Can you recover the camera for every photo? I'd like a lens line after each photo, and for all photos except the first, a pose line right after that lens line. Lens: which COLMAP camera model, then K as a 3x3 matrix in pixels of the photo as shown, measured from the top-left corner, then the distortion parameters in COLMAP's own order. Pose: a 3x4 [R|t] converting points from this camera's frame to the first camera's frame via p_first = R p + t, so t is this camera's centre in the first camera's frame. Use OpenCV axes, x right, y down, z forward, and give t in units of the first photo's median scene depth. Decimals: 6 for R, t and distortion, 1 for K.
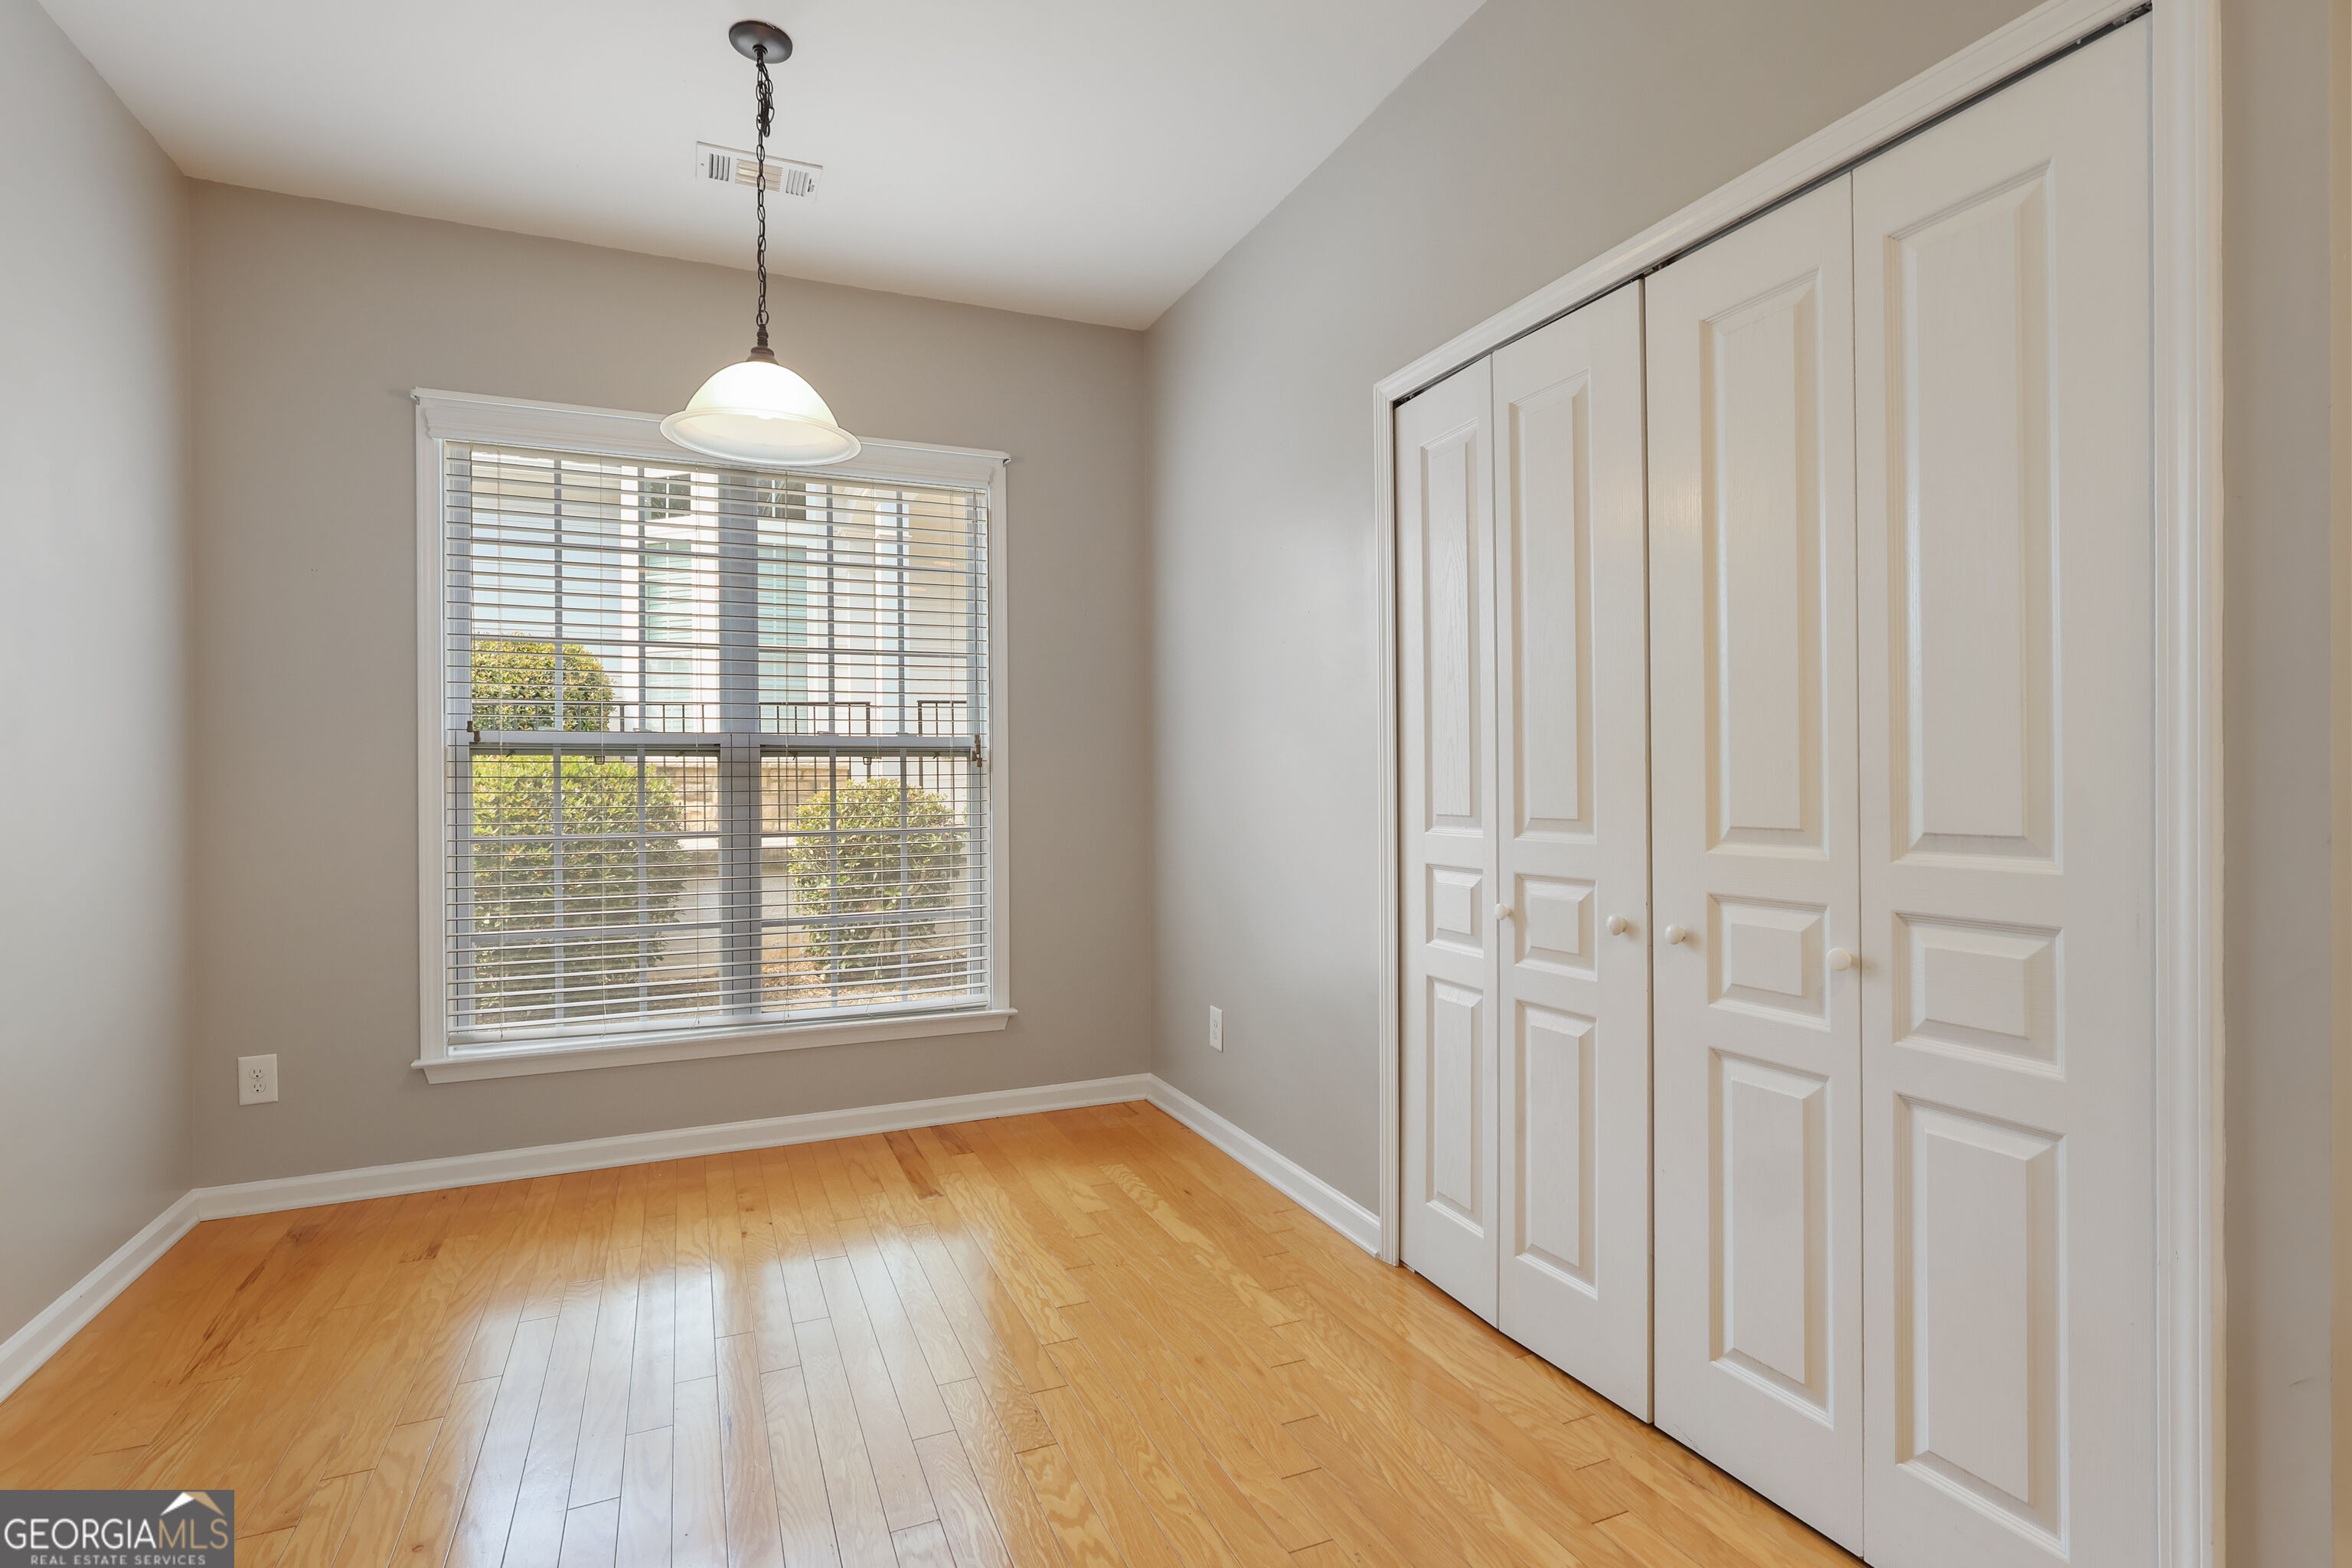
lens RADIAL K [[1144.3, 0, 1156.5], [0, 1144.3, 779.2], [0, 0, 1]] dist [0.000955, 0.001357]
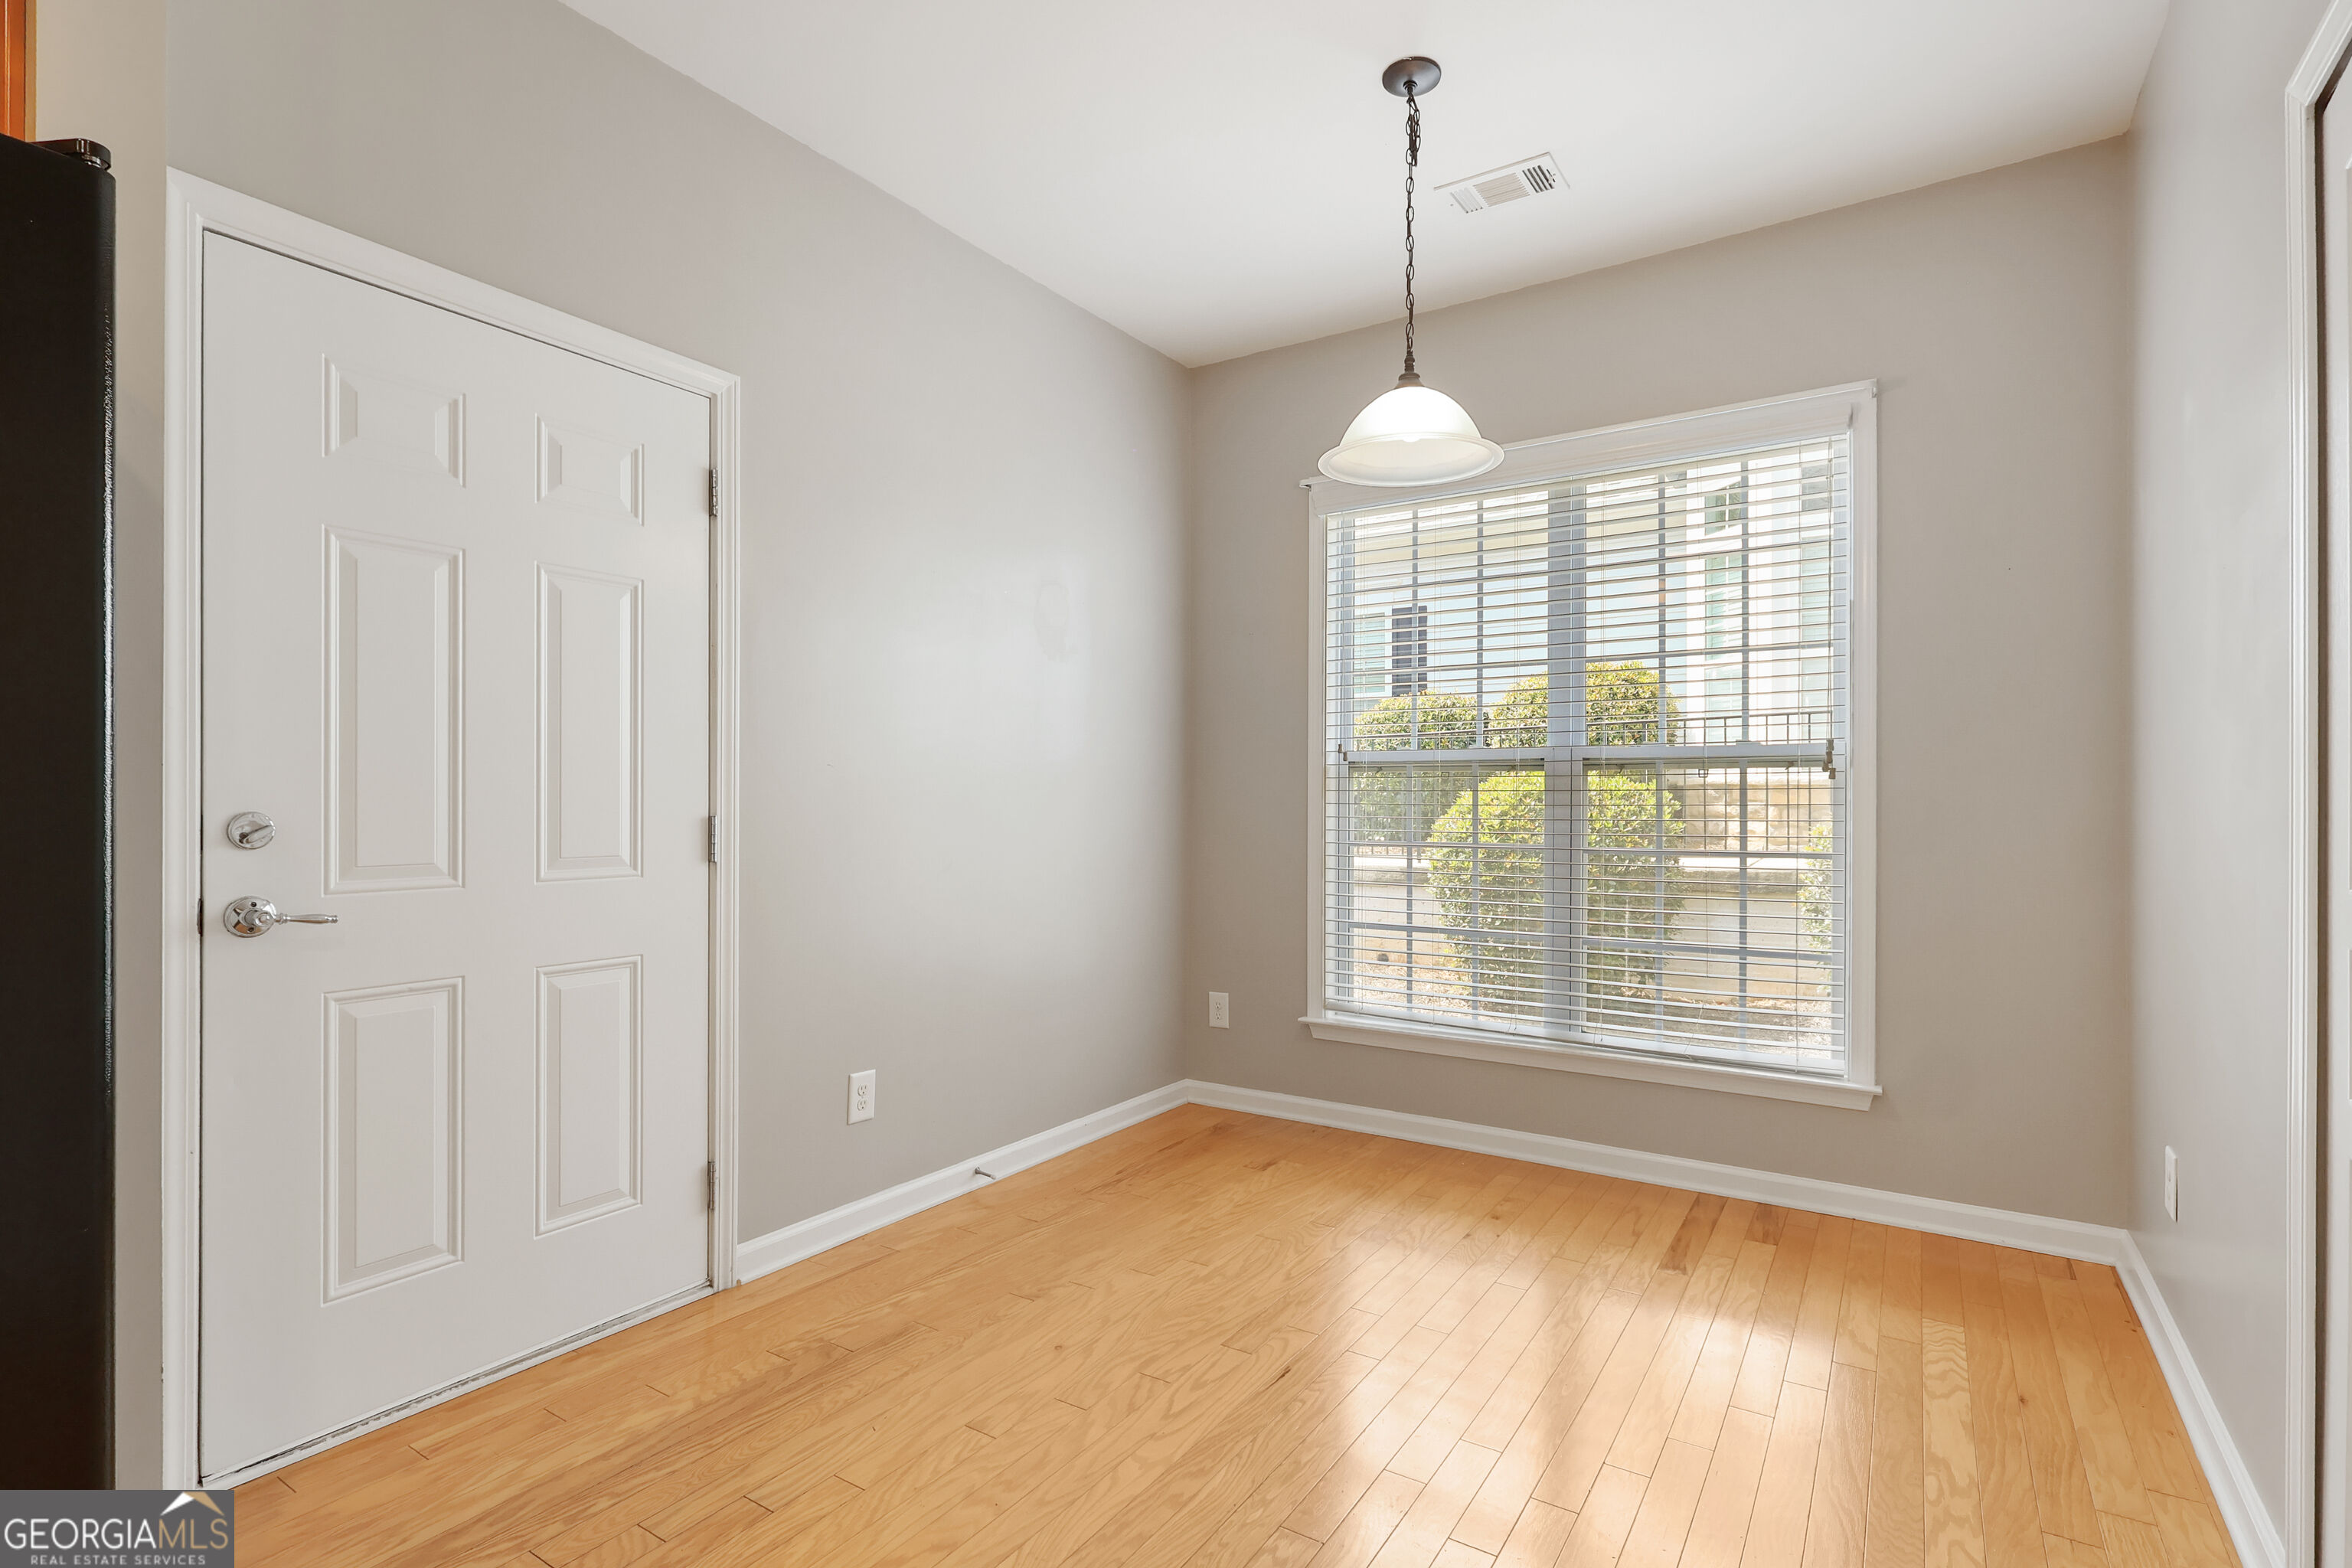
lens RADIAL K [[1108.1, 0, 1126.8], [0, 1108.1, 797.9], [0, 0, 1]] dist [-0.000751, 0.001205]
pose [[0.545921, 0.006367, -0.837812, 0.261803], [-0.006436, 0.999973, 0.003405, 0.004003], [0.837812, 0.003533, 0.545947, 0.176831]]
